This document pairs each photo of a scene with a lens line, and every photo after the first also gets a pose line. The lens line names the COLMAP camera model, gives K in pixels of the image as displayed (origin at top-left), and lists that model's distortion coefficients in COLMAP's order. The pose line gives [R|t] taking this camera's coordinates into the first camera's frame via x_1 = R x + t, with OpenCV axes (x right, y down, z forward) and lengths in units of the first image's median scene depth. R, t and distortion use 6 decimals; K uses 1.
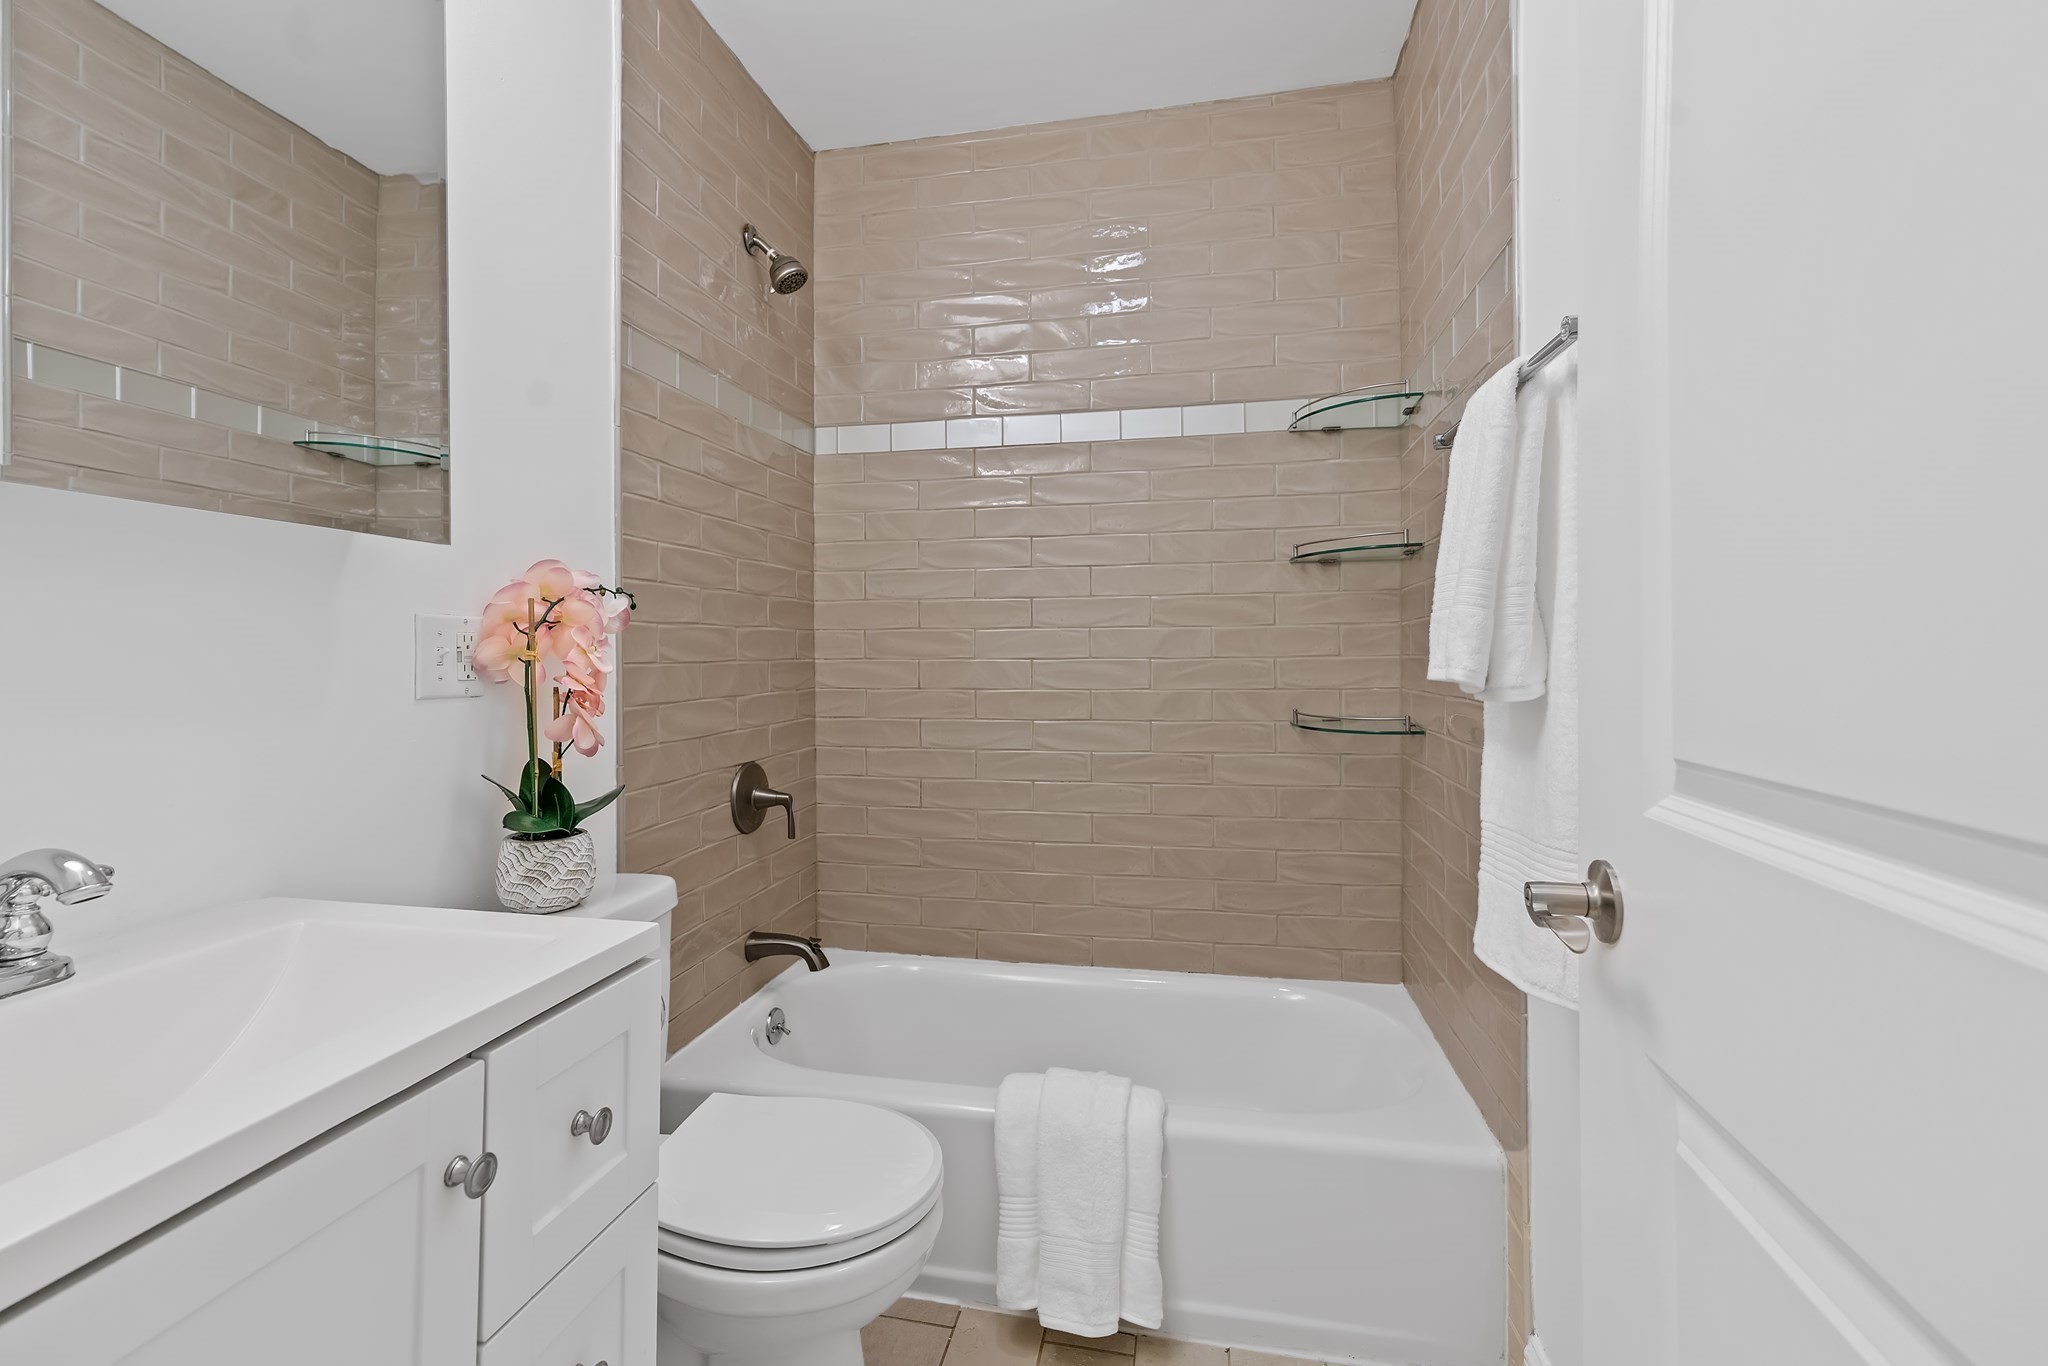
lens RADIAL K [[917.5, 0, 1029.9], [0, 917.5, 674.3], [0, 0, 1]] dist [-0.008057, 0.006476]
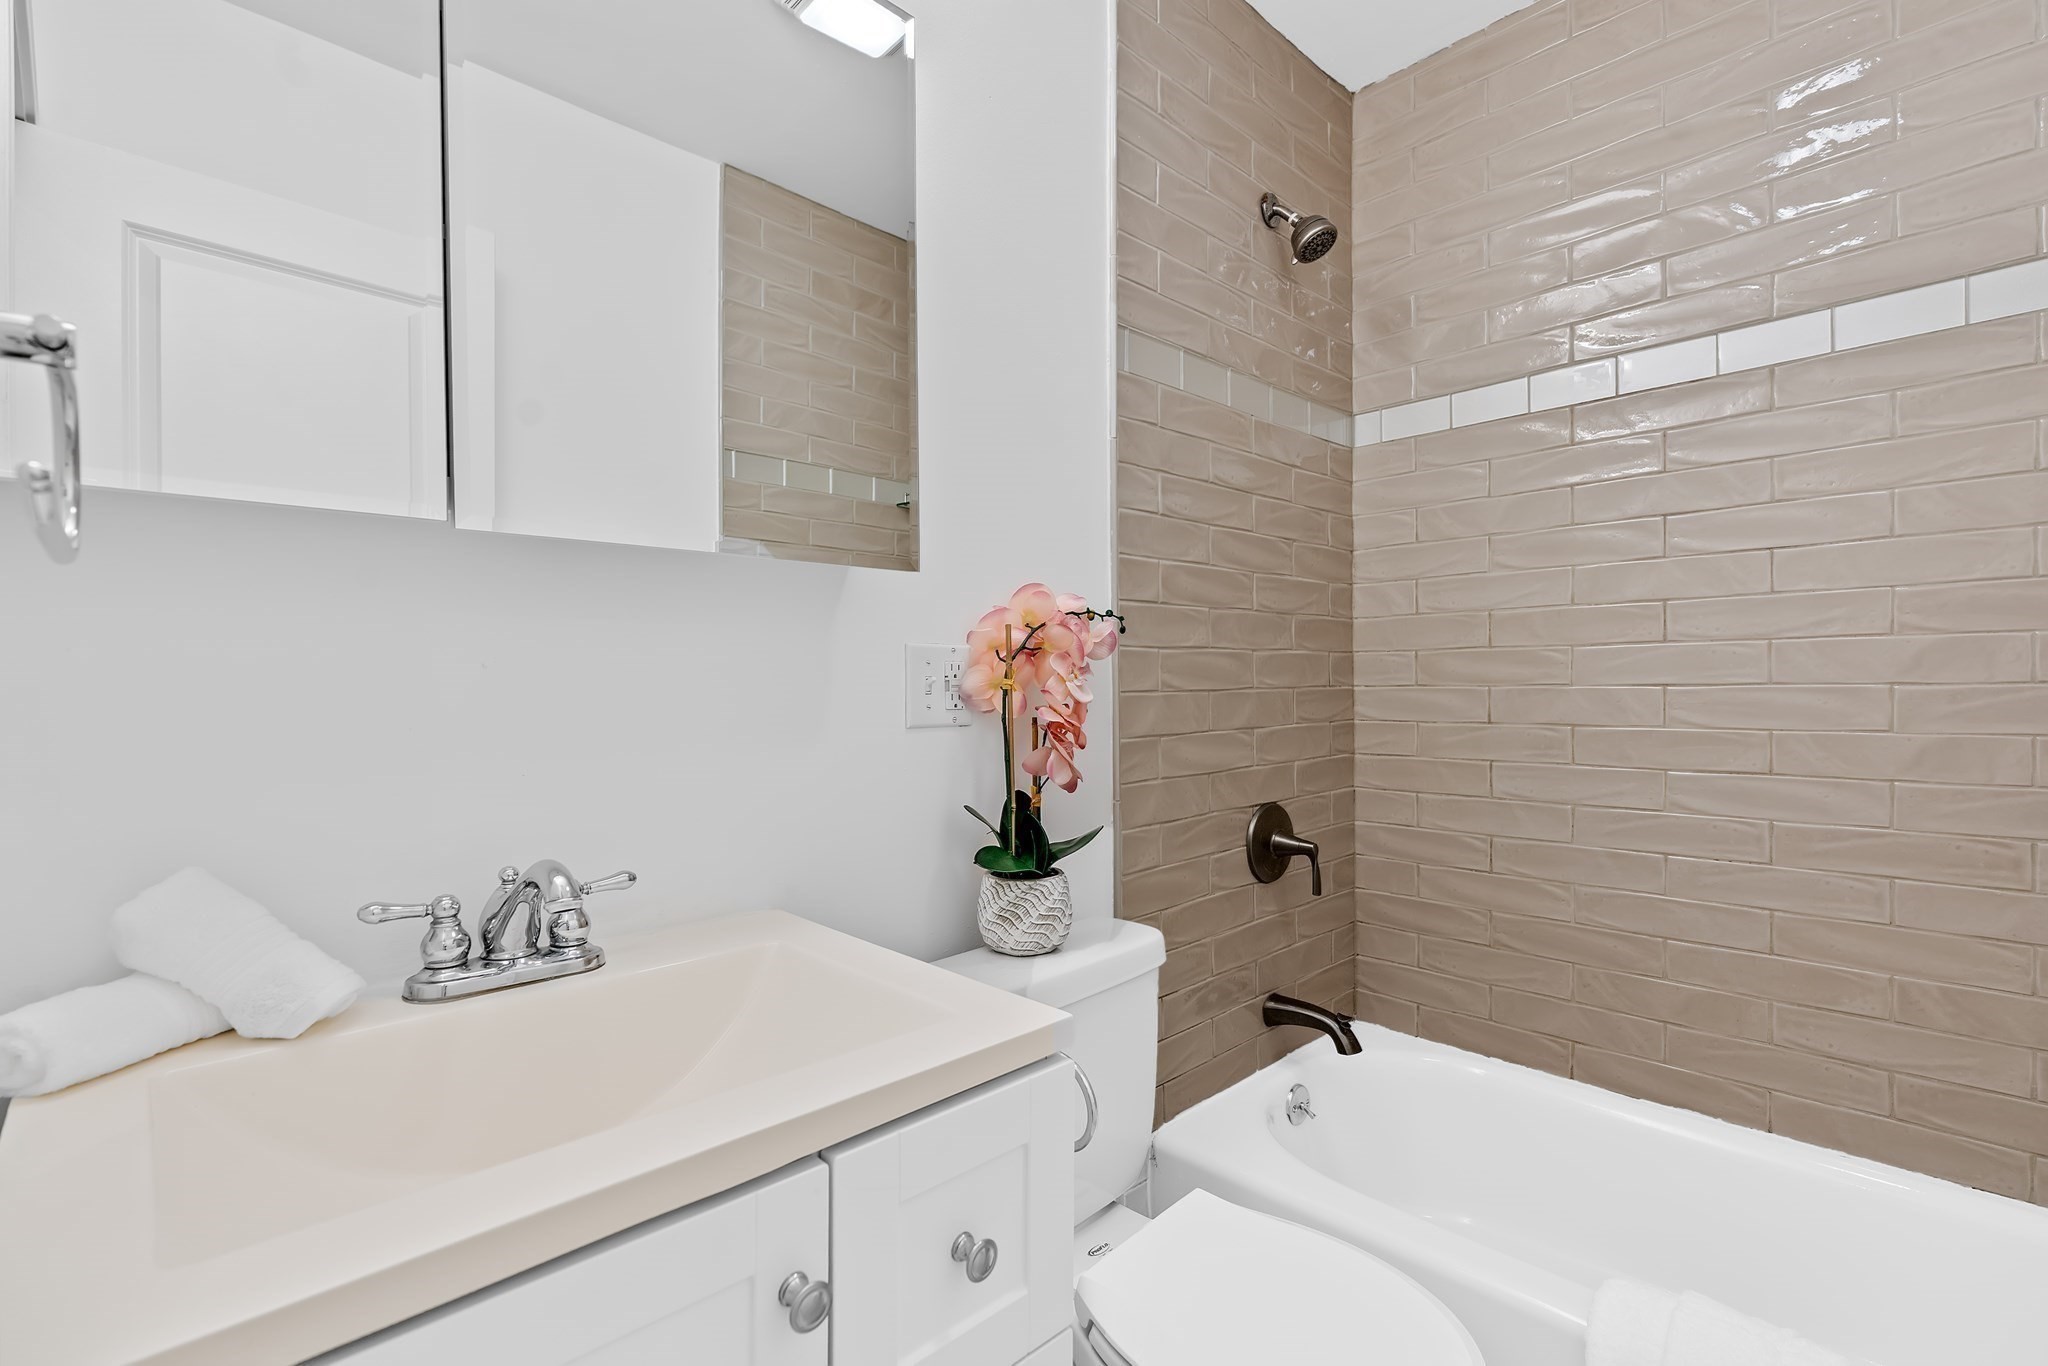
lens RADIAL K [[917.5, 0, 998.2], [0, 917.5, 700.6], [0, 0, 1]] dist [-0.008057, 0.006476]
pose [[0.804862, 0.005876, -0.593433, 0.009039], [-0.006184, 0.999980, 0.001515, -0.002628], [0.593430, 0.002451, 0.804882, 0.127061]]
